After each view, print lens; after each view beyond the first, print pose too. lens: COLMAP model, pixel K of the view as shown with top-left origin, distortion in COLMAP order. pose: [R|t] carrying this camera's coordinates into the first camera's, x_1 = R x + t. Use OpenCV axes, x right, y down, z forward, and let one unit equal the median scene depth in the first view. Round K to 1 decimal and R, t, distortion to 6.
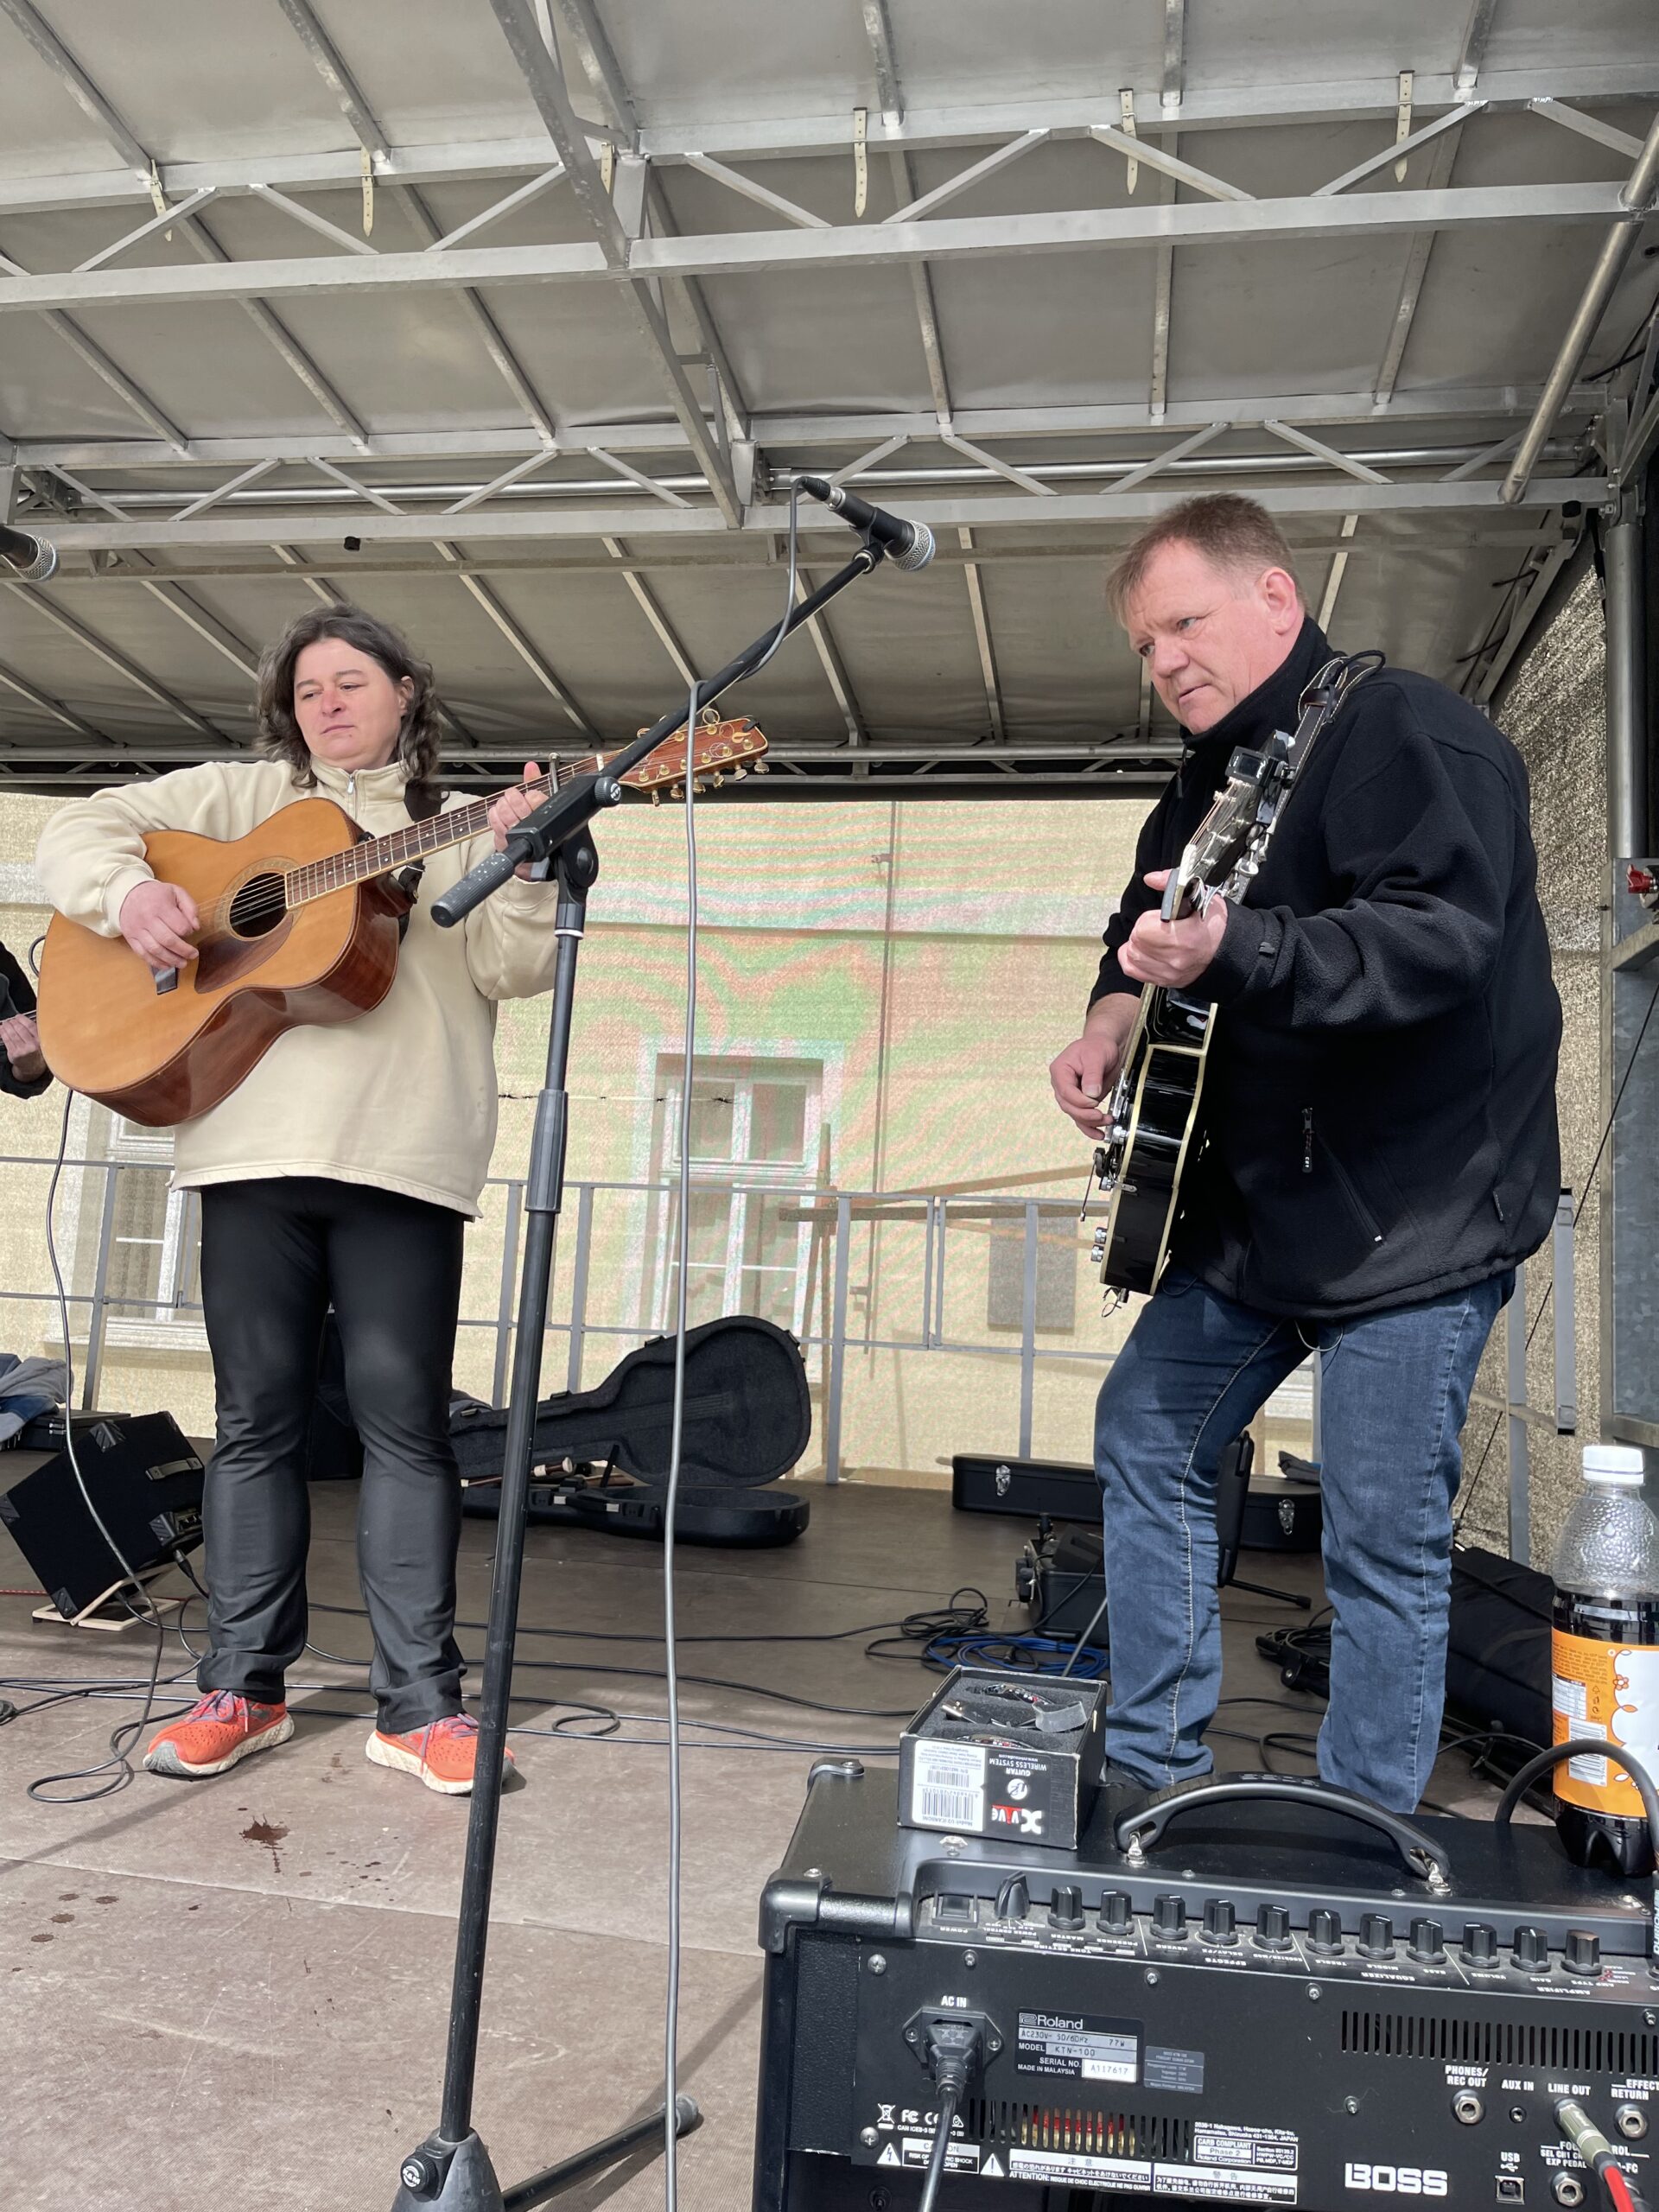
lens RADIAL K [[1680.3, 0, 816.0], [0, 1680.3, 1056.1], [0, 0, 1]] dist [0.073962, -0.097196]
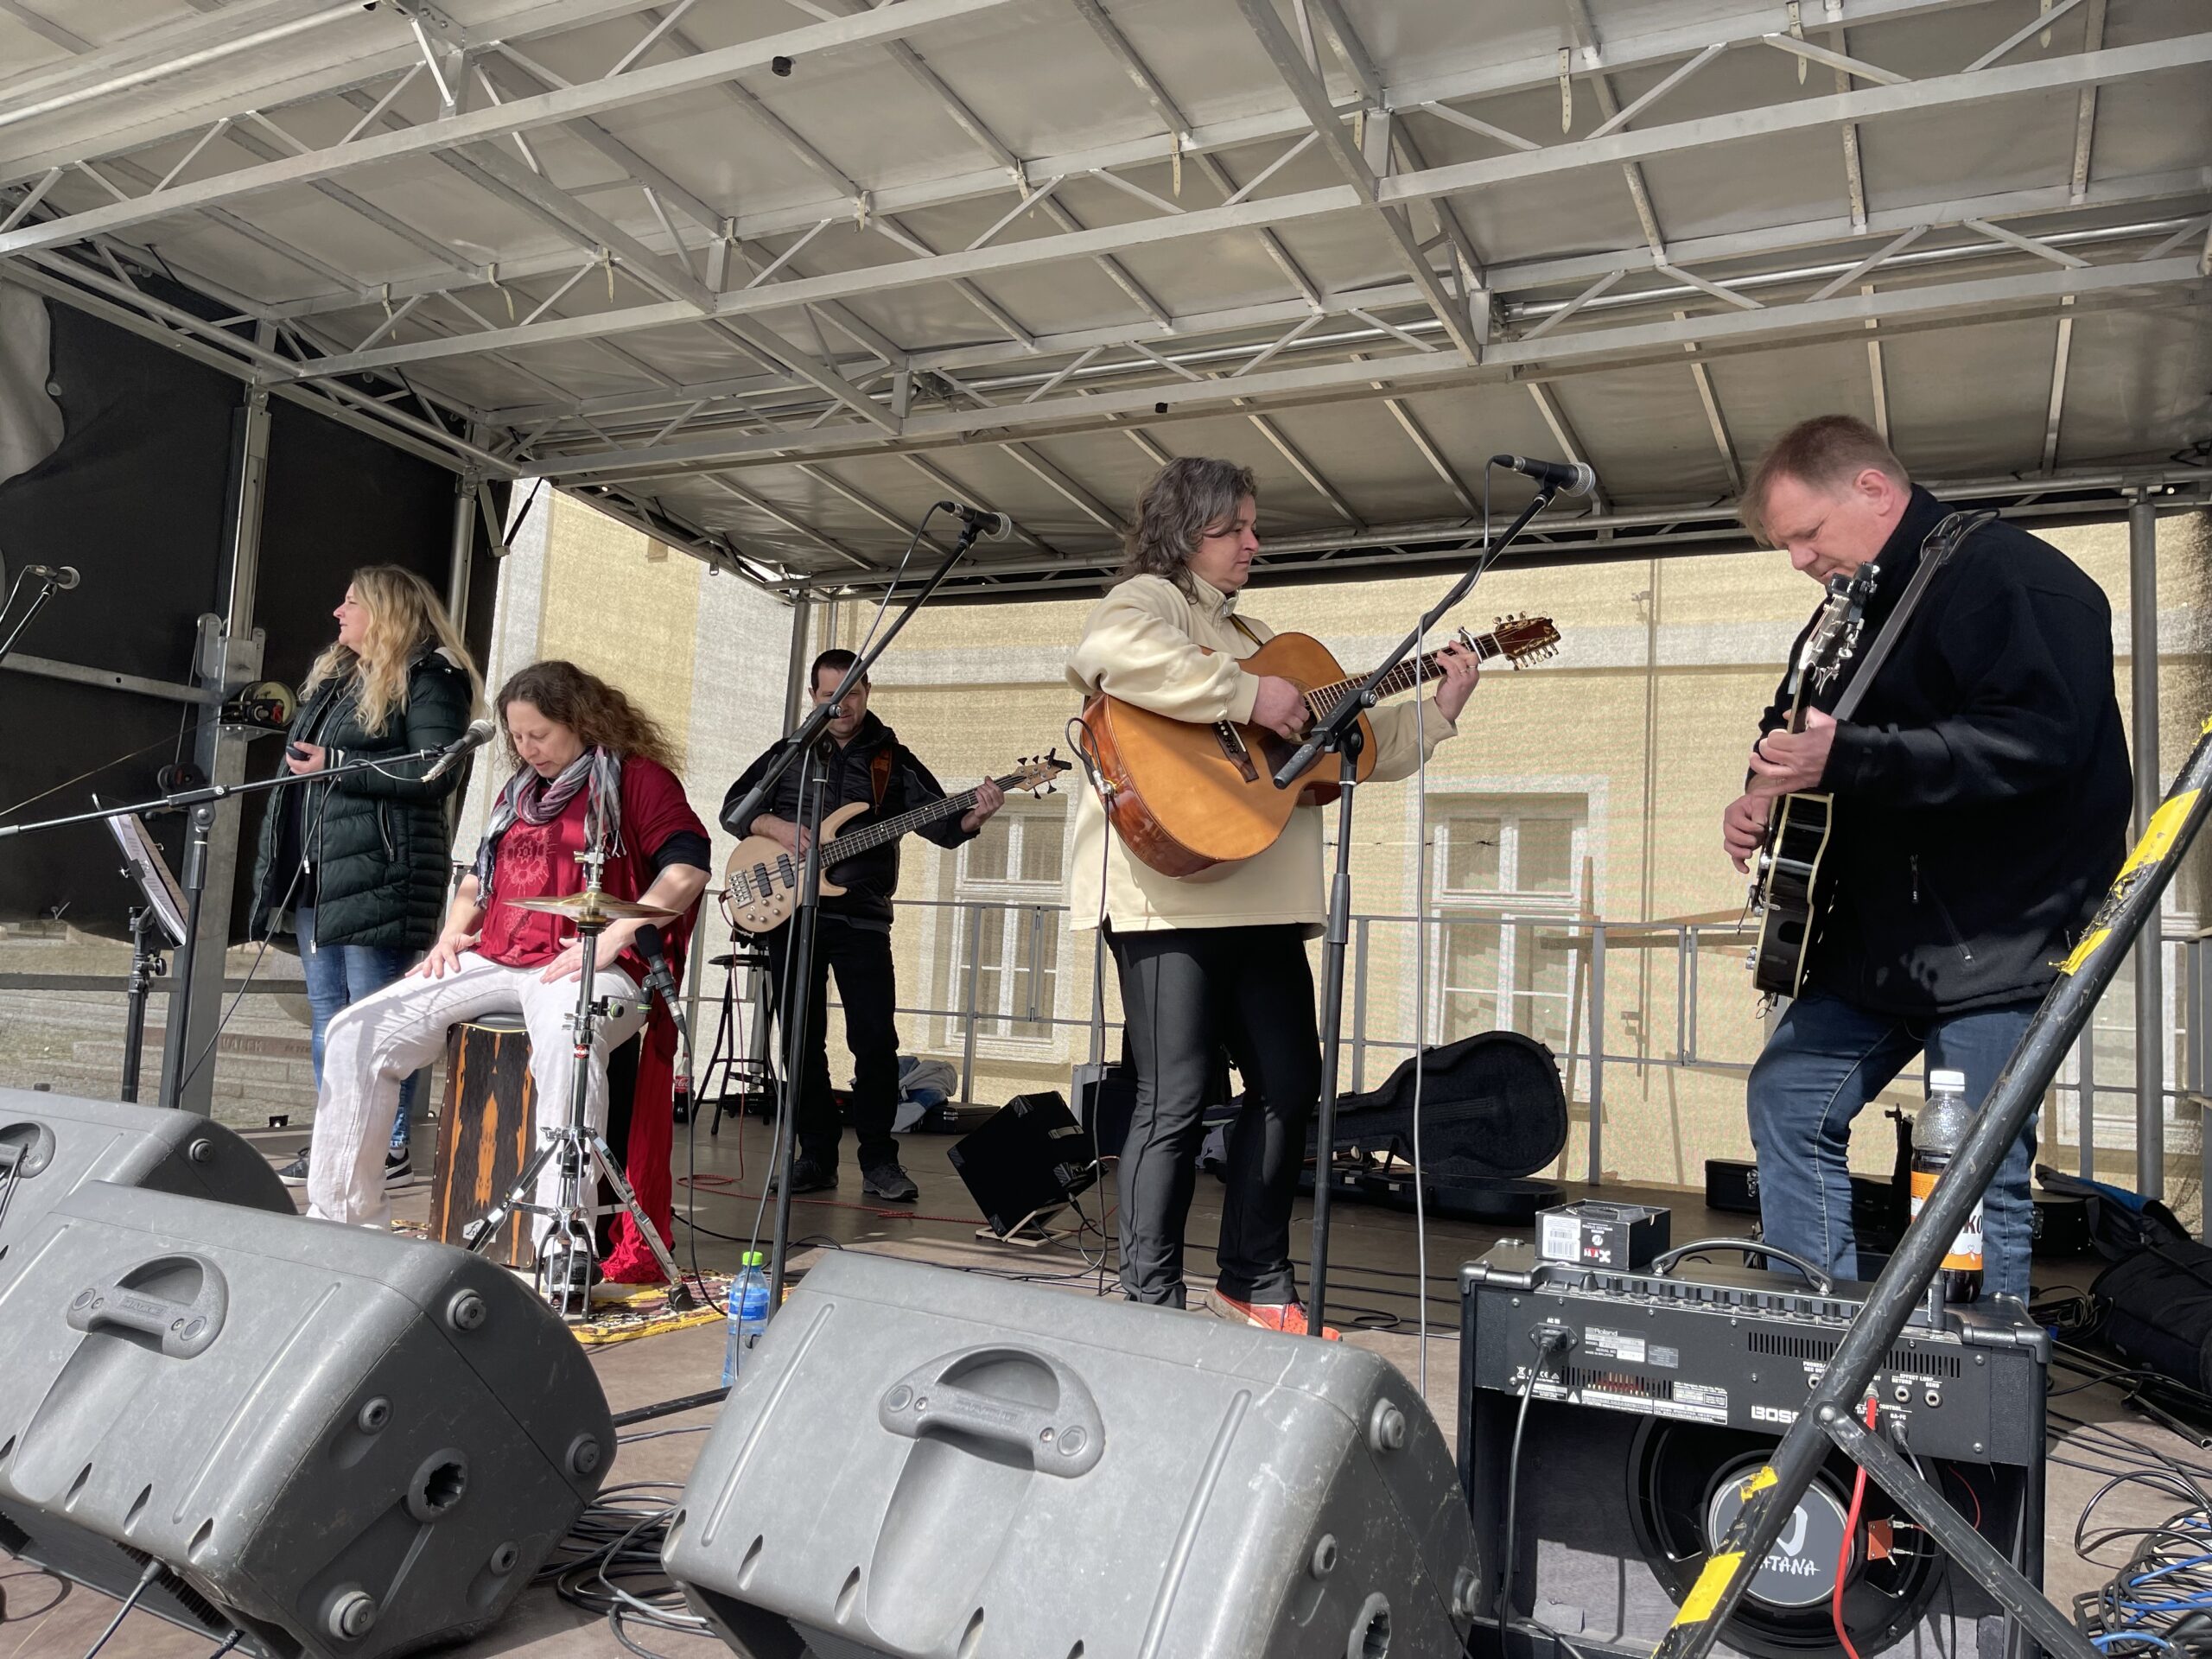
lens RADIAL K [[1680.3, 0, 1110.7], [0, 1680.3, 838.2], [0, 0, 1]] dist [0.073962, -0.097196]
pose [[0.959906, -0.025243, -0.279185, 0.035747], [0.033965, 0.999073, 0.026445, -0.024942], [0.278258, -0.034867, 0.959873, -0.258455]]
